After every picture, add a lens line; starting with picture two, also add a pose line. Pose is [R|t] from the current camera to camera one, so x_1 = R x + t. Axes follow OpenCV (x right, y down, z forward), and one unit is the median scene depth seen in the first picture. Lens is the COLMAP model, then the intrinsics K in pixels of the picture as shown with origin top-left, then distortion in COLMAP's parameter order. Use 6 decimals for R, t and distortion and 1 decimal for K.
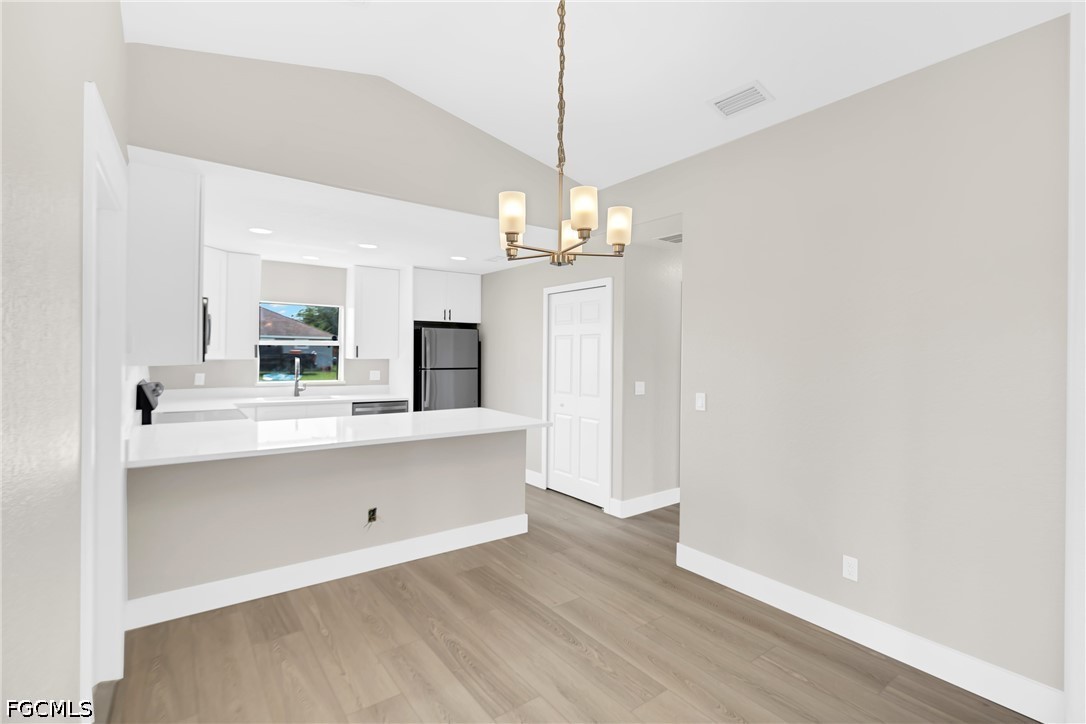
lens RADIAL K [[495.2, 0, 535.5], [0, 495.2, 359.2], [0, 0, 1]] dist [-0.005435, 0.000124]
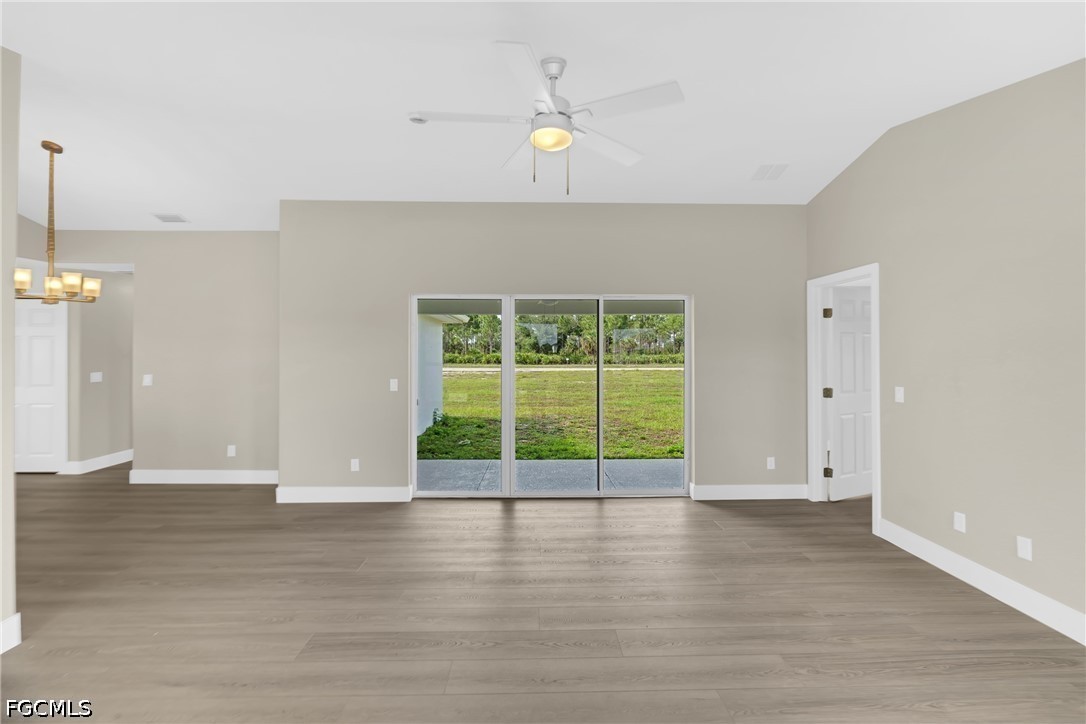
lens RADIAL K [[495.2, 0, 554.1], [0, 495.2, 350.9], [0, 0, 1]] dist [-0.005435, 0.000124]
pose [[0.555524, 0.001057, 0.831500, -0.183489], [0.010997, 0.999902, -0.008618, 0.010285], [-0.831428, 0.013932, 0.555458, -0.677854]]
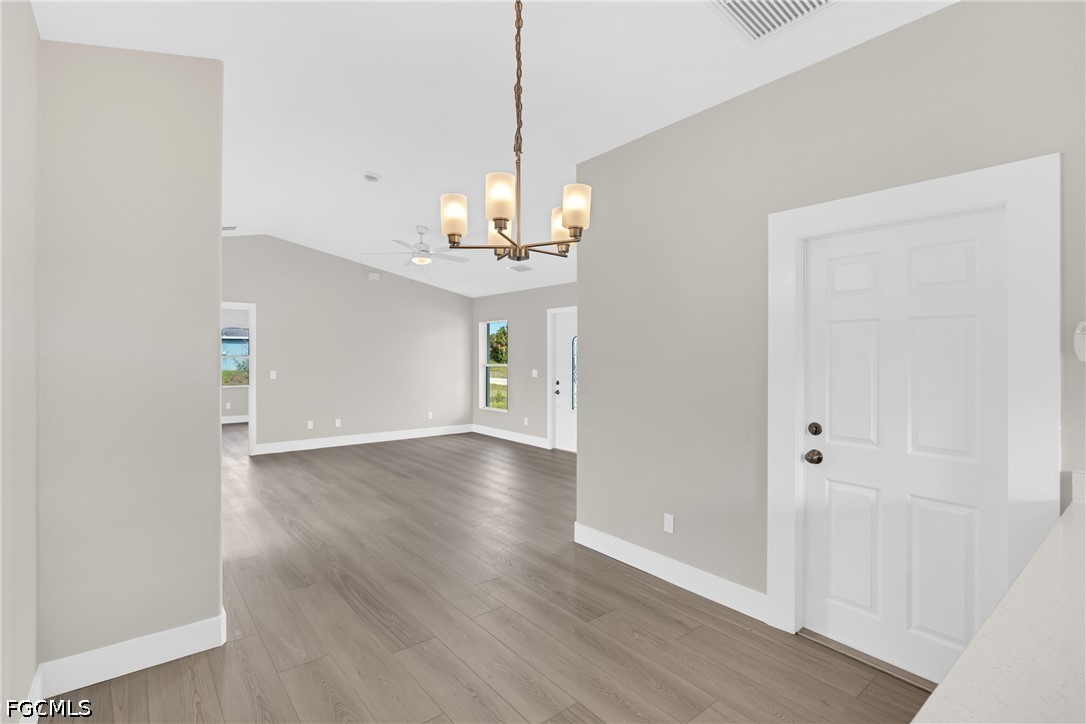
lens RADIAL K [[495.2, 0, 532.7], [0, 495.2, 357.7], [0, 0, 1]] dist [-0.005435, 0.000124]
pose [[-0.999108, -0.005434, -0.041882, 0.027892], [-0.006077, 0.999865, 0.015246, -0.000912], [0.041794, 0.015487, -0.999006, 0.788011]]
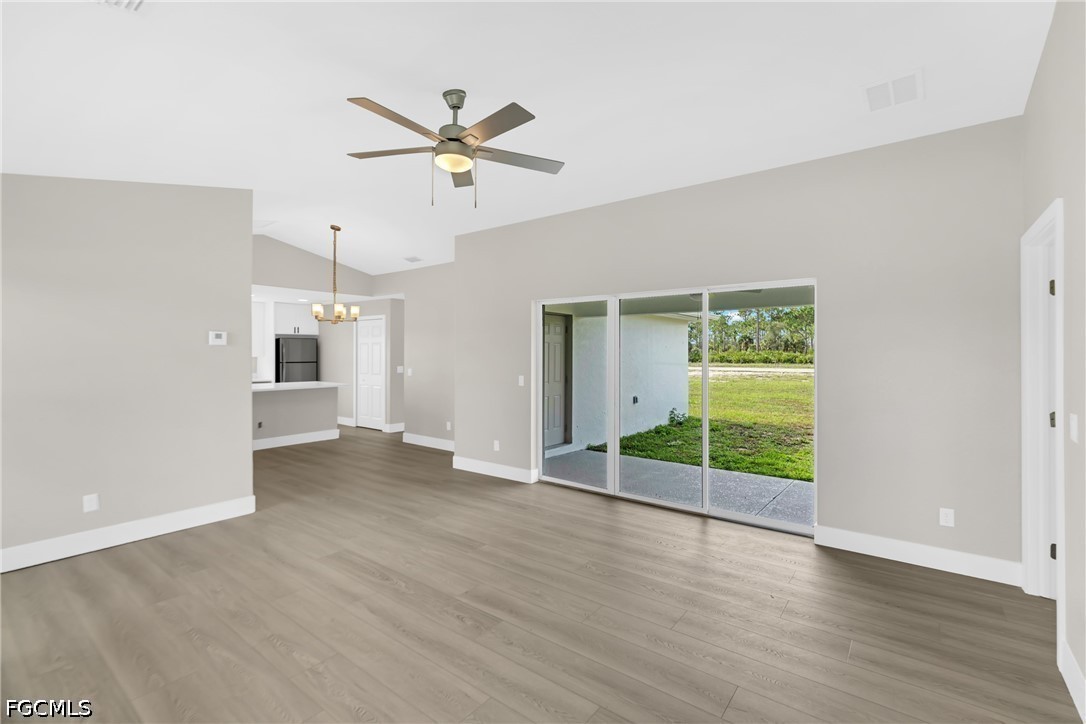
lens RADIAL K [[495.2, 0, 543.6], [0, 495.2, 355.6], [0, 0, 1]] dist [-0.005435, 0.000124]
pose [[0.960215, -0.006246, 0.279193, 0.181280], [0.007947, 0.999956, -0.004962, 0.014043], [-0.279150, 0.006983, 0.960222, -0.971506]]
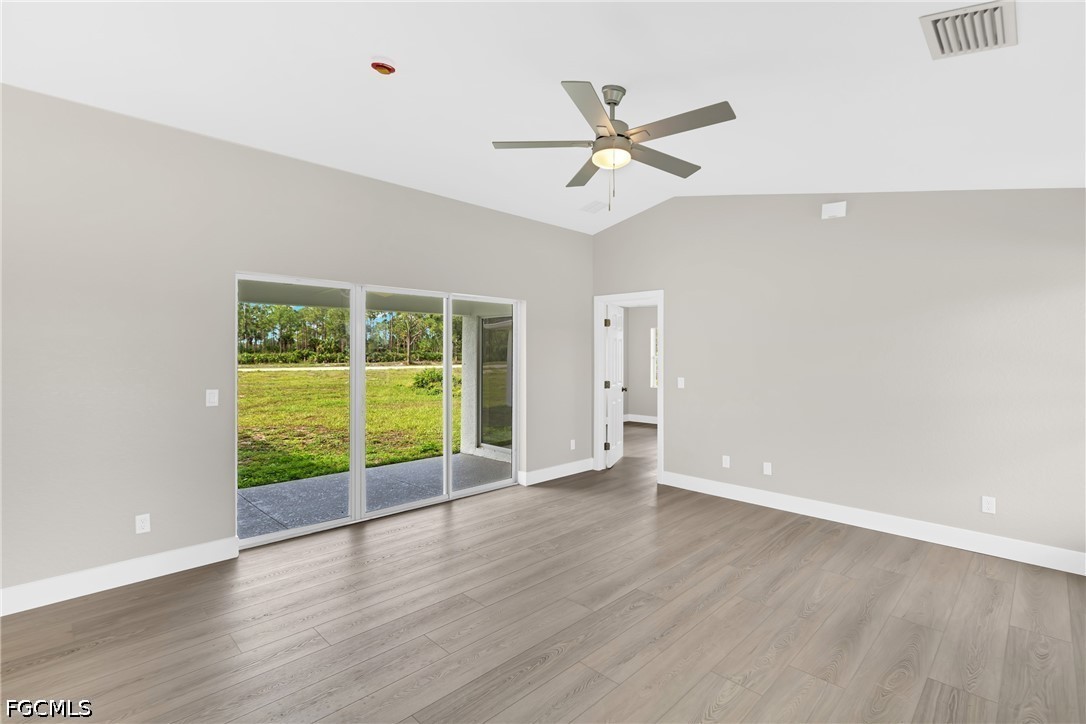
lens RADIAL K [[495.2, 0, 548.9], [0, 495.2, 363.9], [0, 0, 1]] dist [-0.005435, 0.000124]
pose [[-0.162532, -0.026244, 0.986354, -0.298874], [0.006601, 0.999595, 0.027684, 0.000958], [-0.986681, 0.011011, -0.162293, -0.232105]]
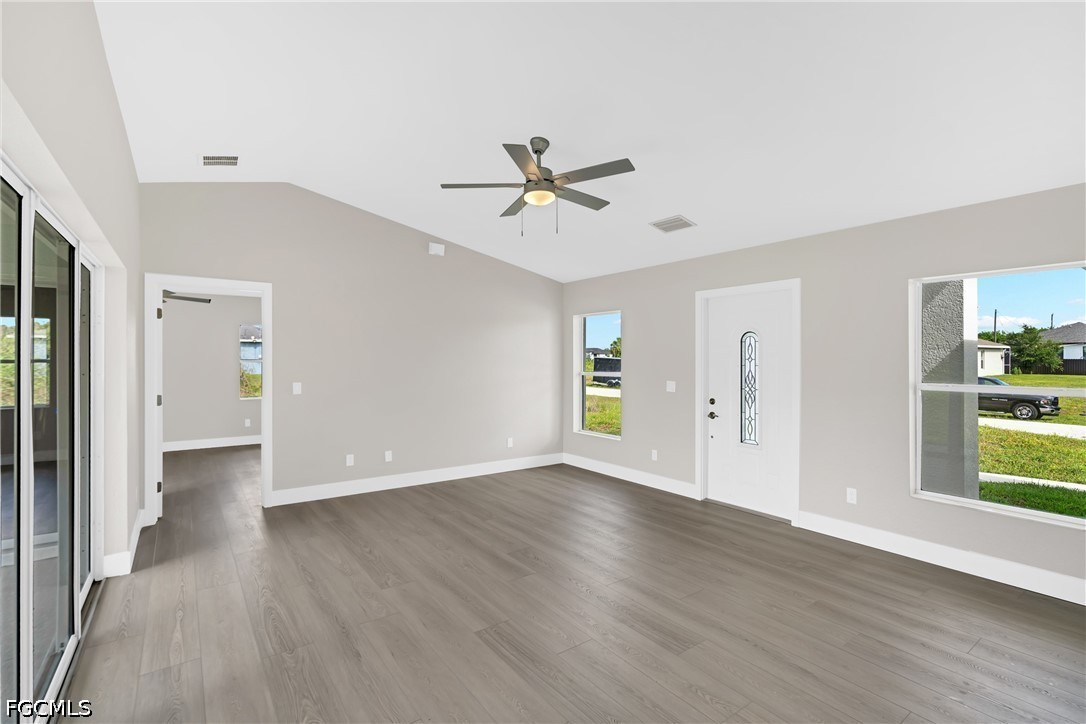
lens RADIAL K [[495.2, 0, 535.6], [0, 495.2, 360.3], [0, 0, 1]] dist [-0.005435, 0.000124]
pose [[-0.999910, -0.005671, 0.012149, 0.236903], [-0.005503, 0.999889, 0.013837, 0.002784], [-0.012226, 0.013769, -0.999830, 0.294122]]
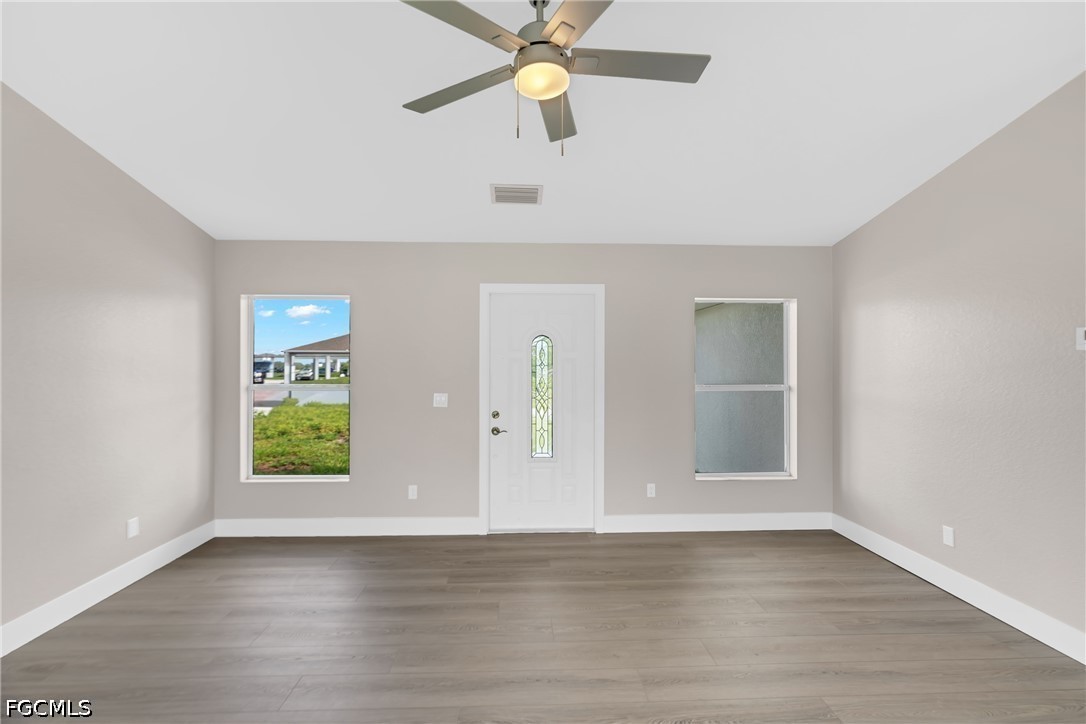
lens RADIAL K [[495.2, 0, 535.8], [0, 495.2, 359.6], [0, 0, 1]] dist [-0.005435, 0.000124]
pose [[-0.559693, -0.012451, -0.828606, 0.566453], [-0.013450, 0.999892, -0.005940, 0.007112], [0.828591, 0.007820, -0.559800, -0.178547]]
